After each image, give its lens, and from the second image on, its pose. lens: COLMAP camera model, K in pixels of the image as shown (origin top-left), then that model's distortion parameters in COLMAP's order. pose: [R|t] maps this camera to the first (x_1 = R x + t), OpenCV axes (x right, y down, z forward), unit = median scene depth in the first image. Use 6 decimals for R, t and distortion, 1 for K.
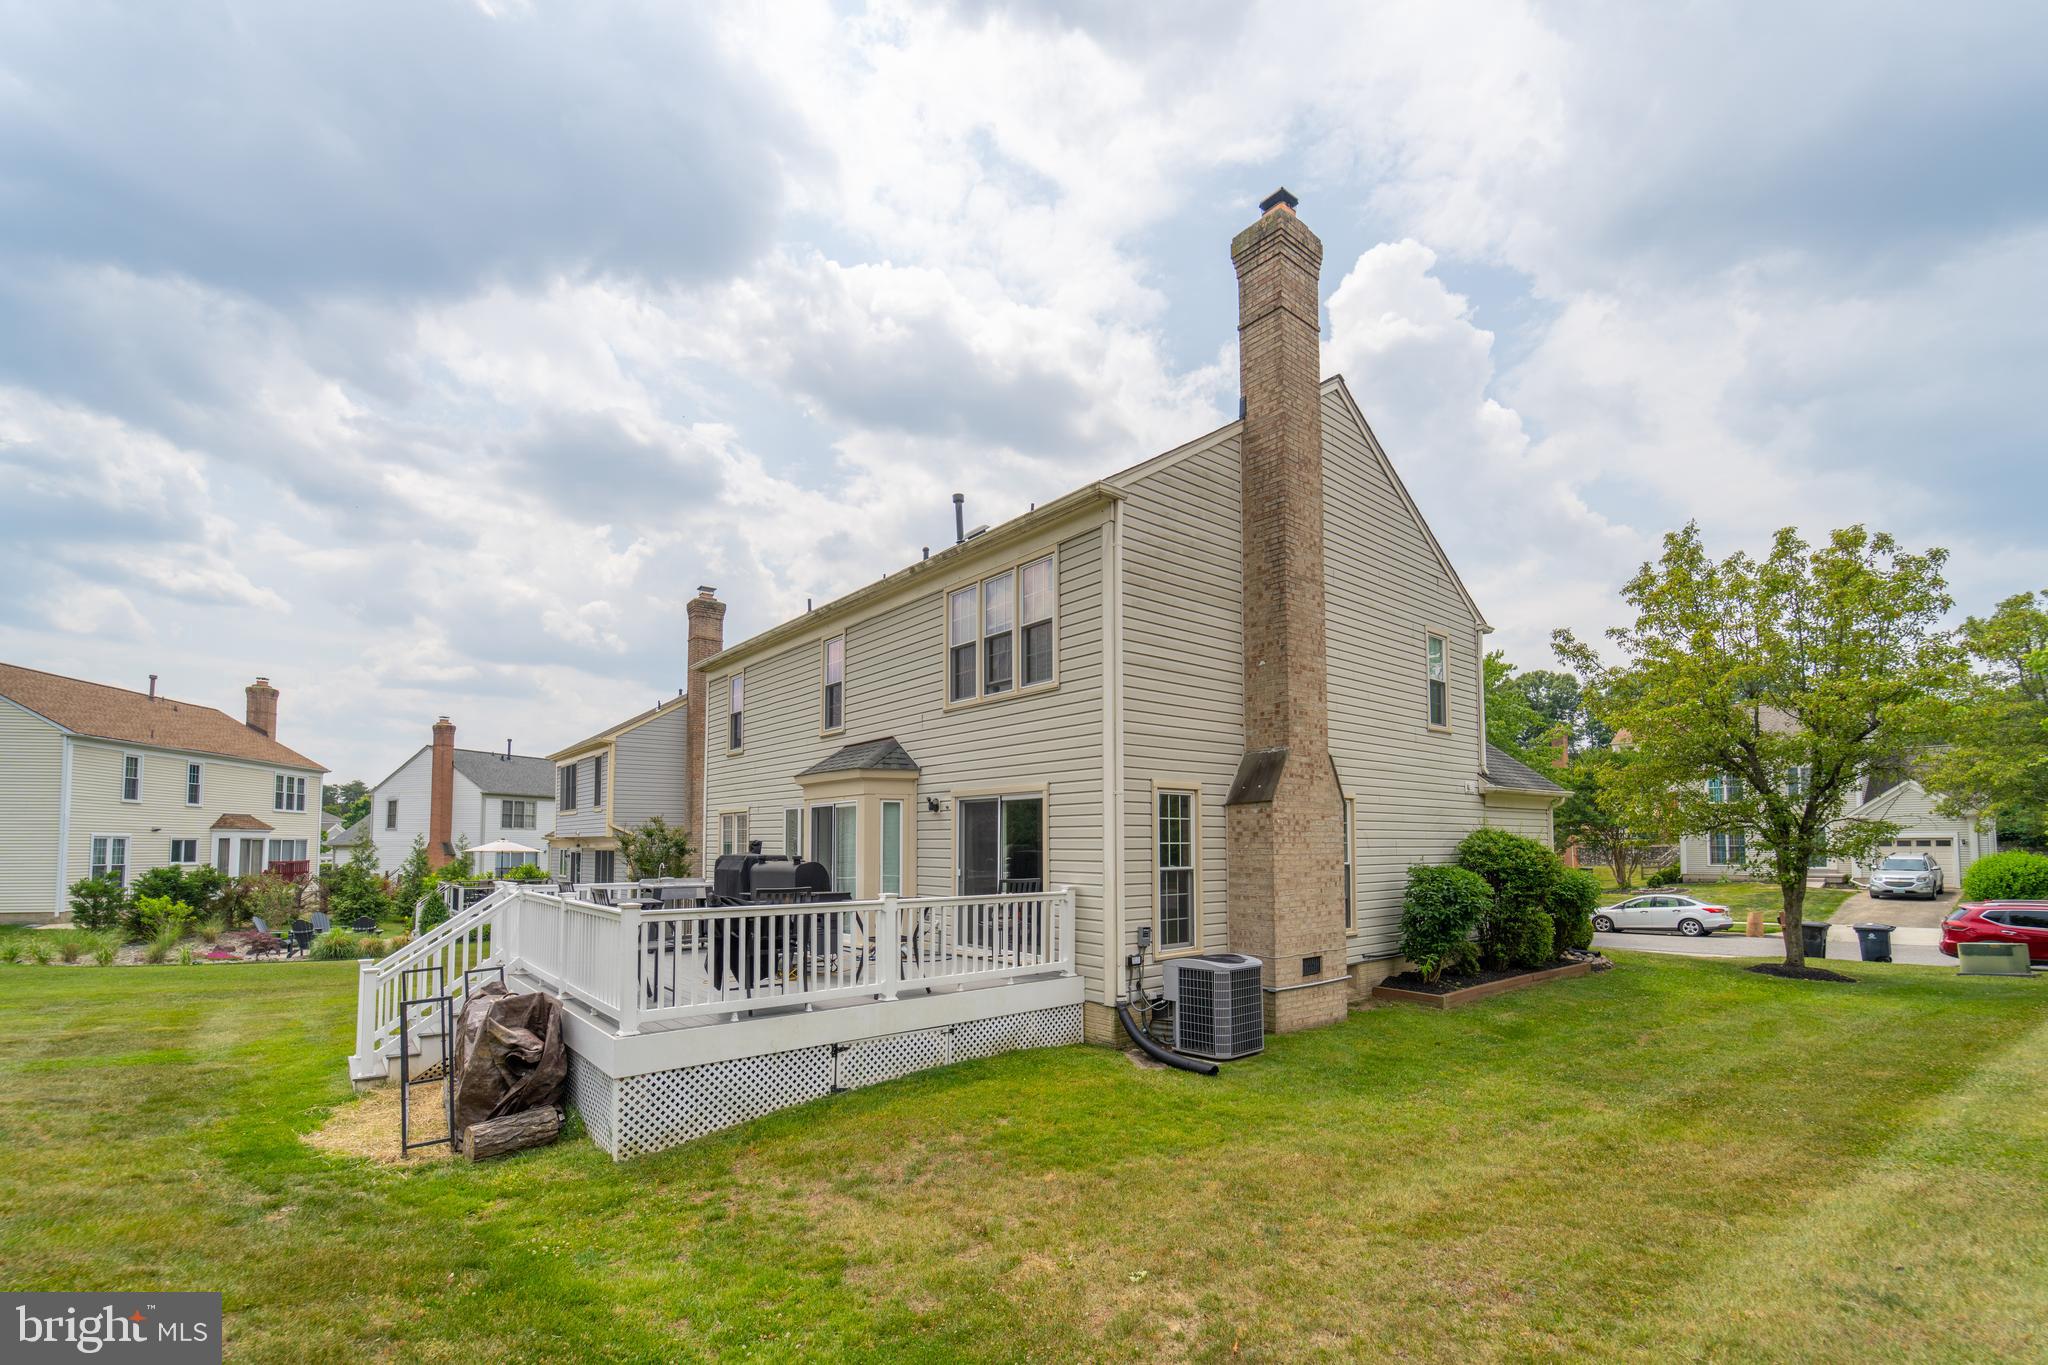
lens RADIAL K [[863.1, 0, 1063.6], [0, 863.1, 781.5], [0, 0, 1]] dist [-0.001307, 0.000062]
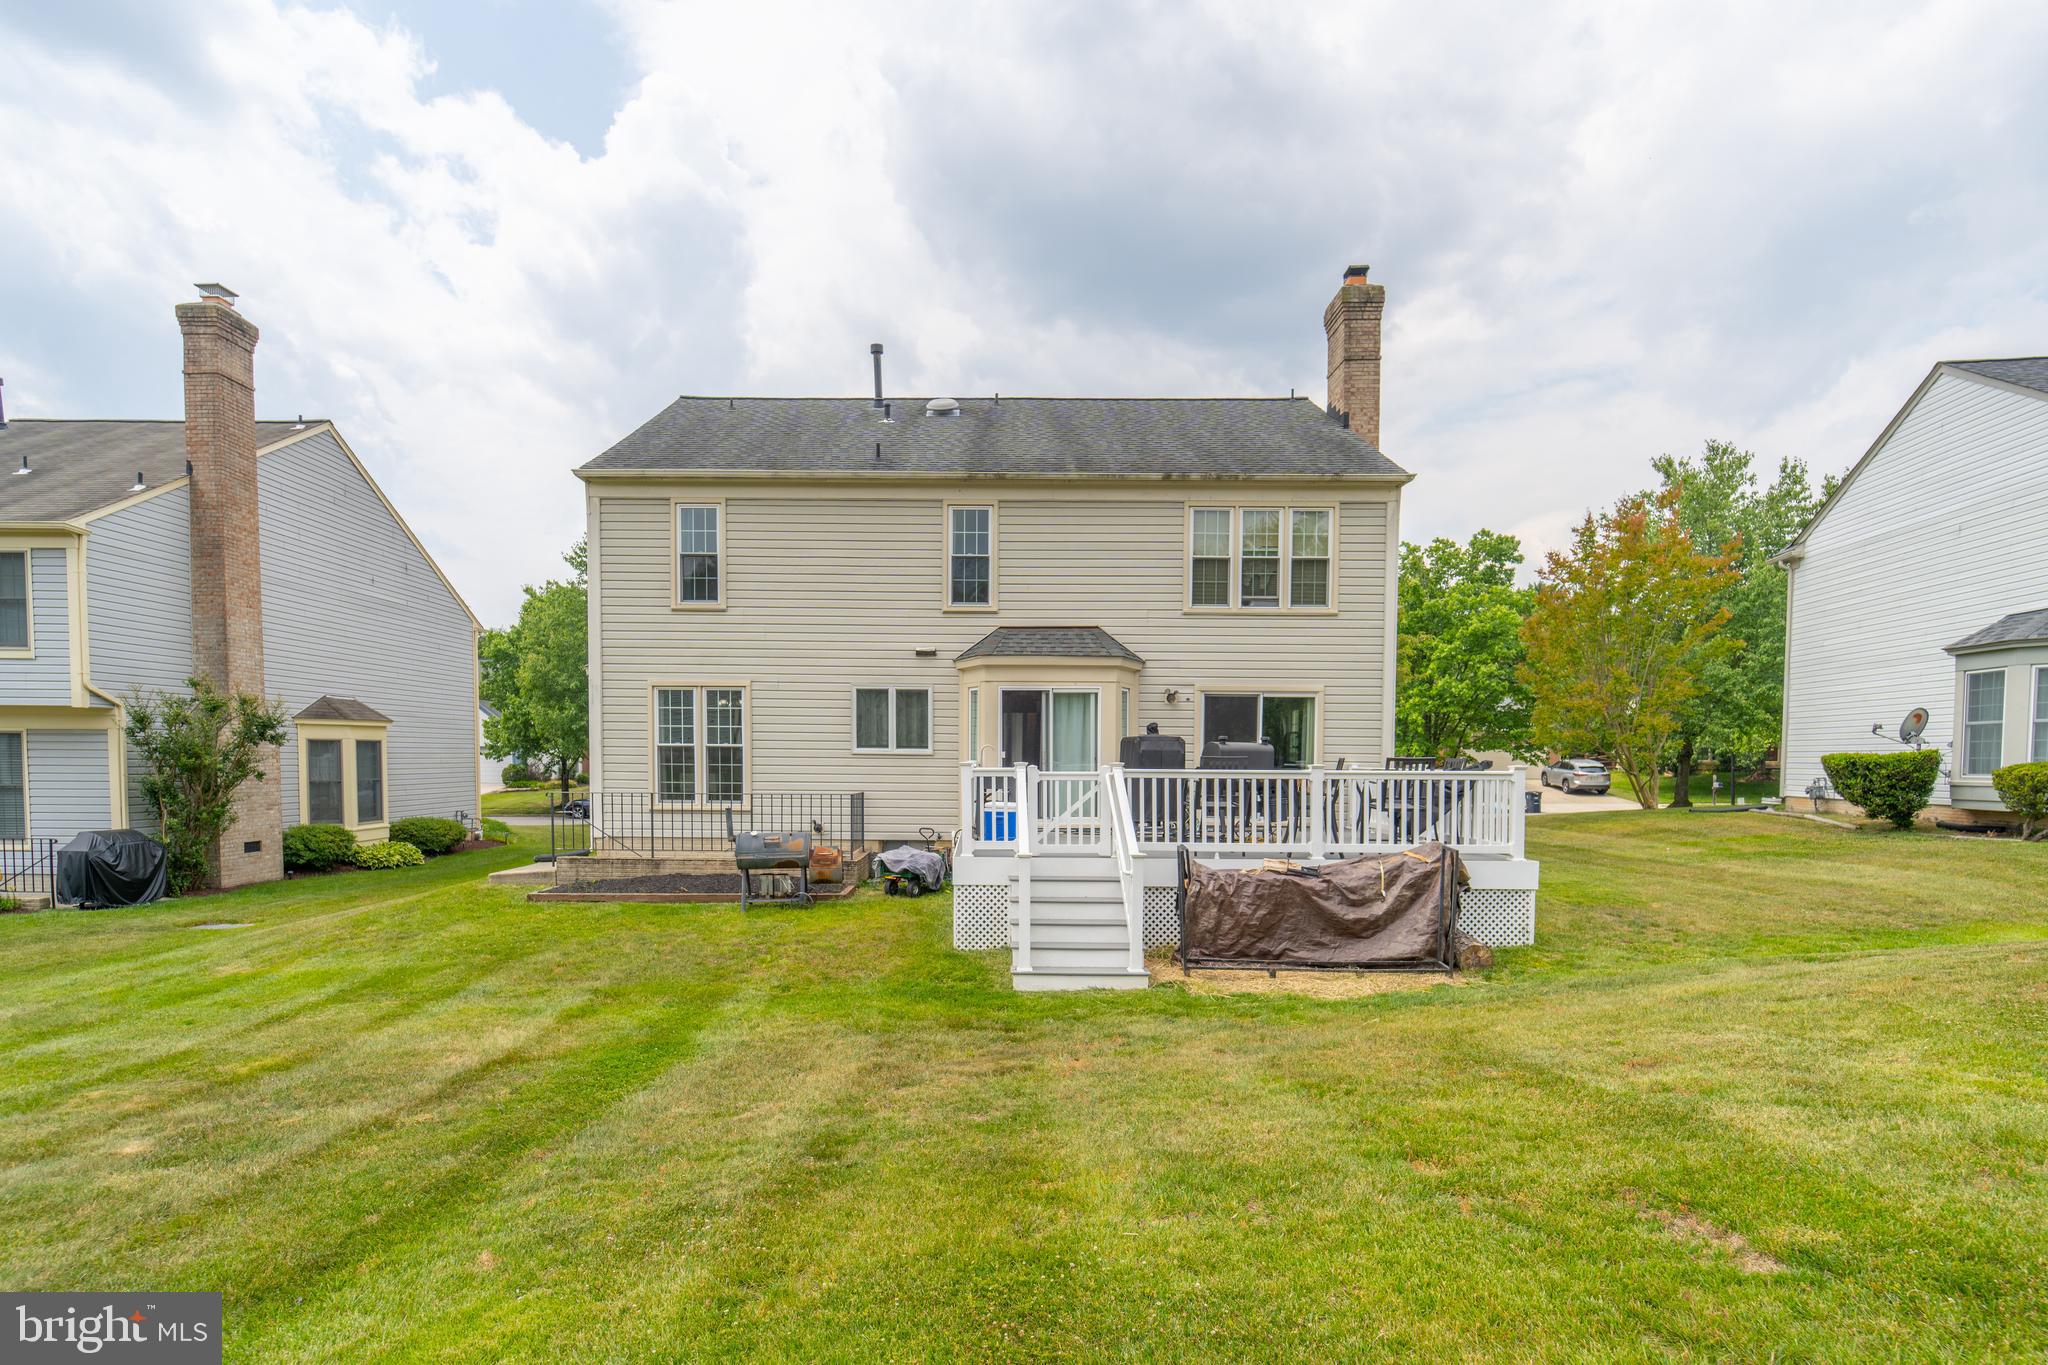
lens RADIAL K [[863.1, 0, 1063.6], [0, 863.1, 781.5], [0, 0, 1]] dist [-0.001307, 0.000062]
pose [[0.657874, -0.025723, 0.752689, -0.946849], [-0.062958, 0.994040, 0.088997, 0.040447], [-0.750492, -0.105937, 0.652333, 0.312827]]
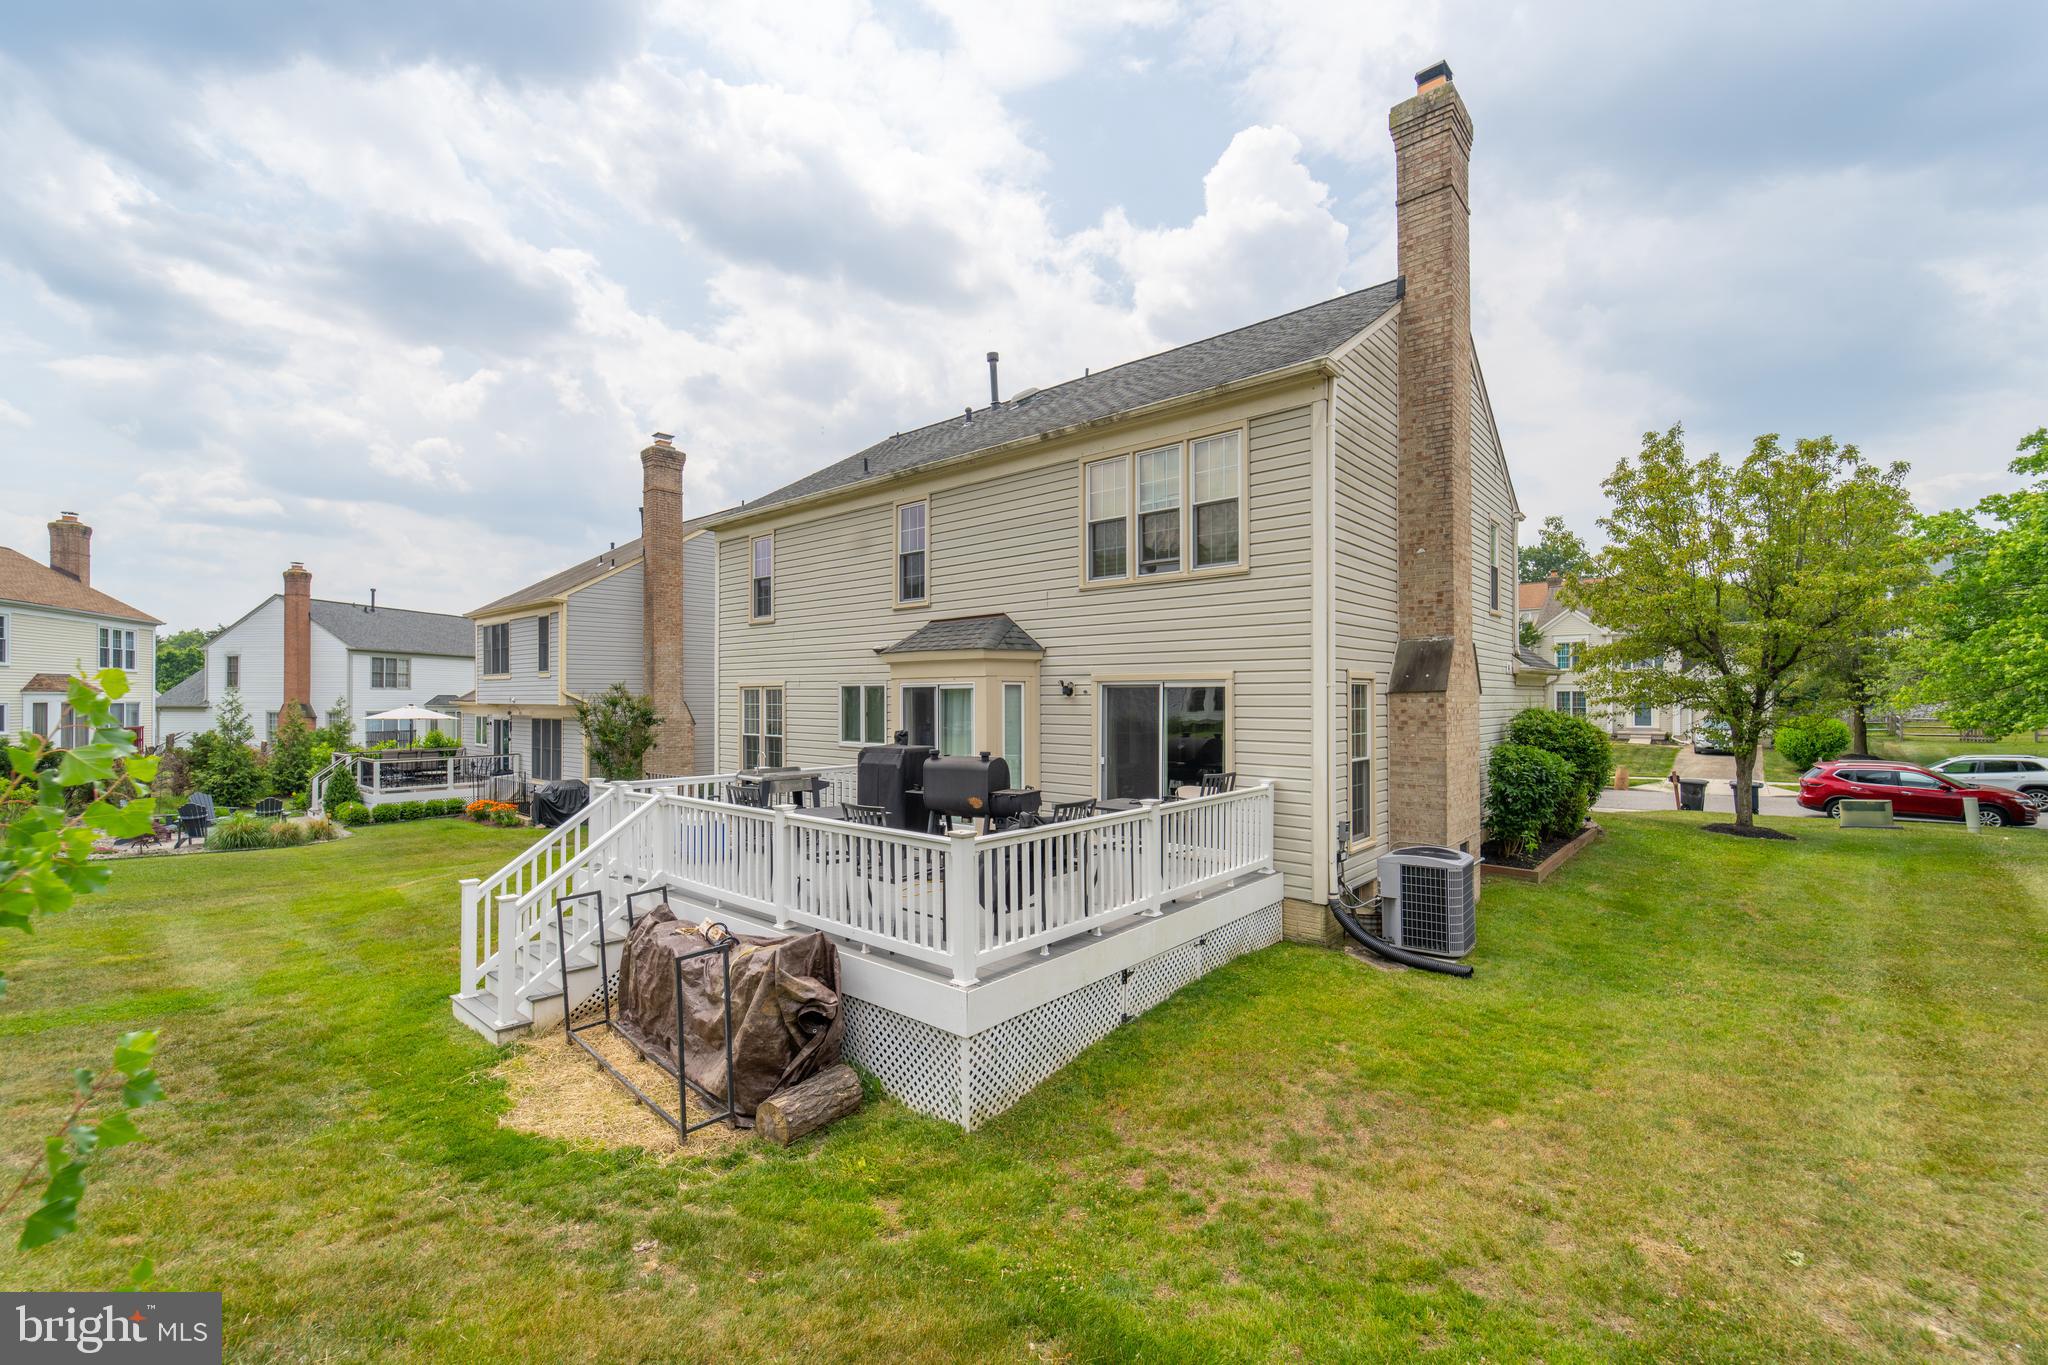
lens RADIAL K [[833.7, 0, 1073.2], [0, 833.7, 686.1], [0, 0, 1]] dist [0.001185, -0.000586]
pose [[0.986584, 0.005029, 0.163178, -0.254230], [-0.014364, 0.998323, 0.056077, -0.023489], [-0.162622, -0.057669, 0.985002, 0.087320]]
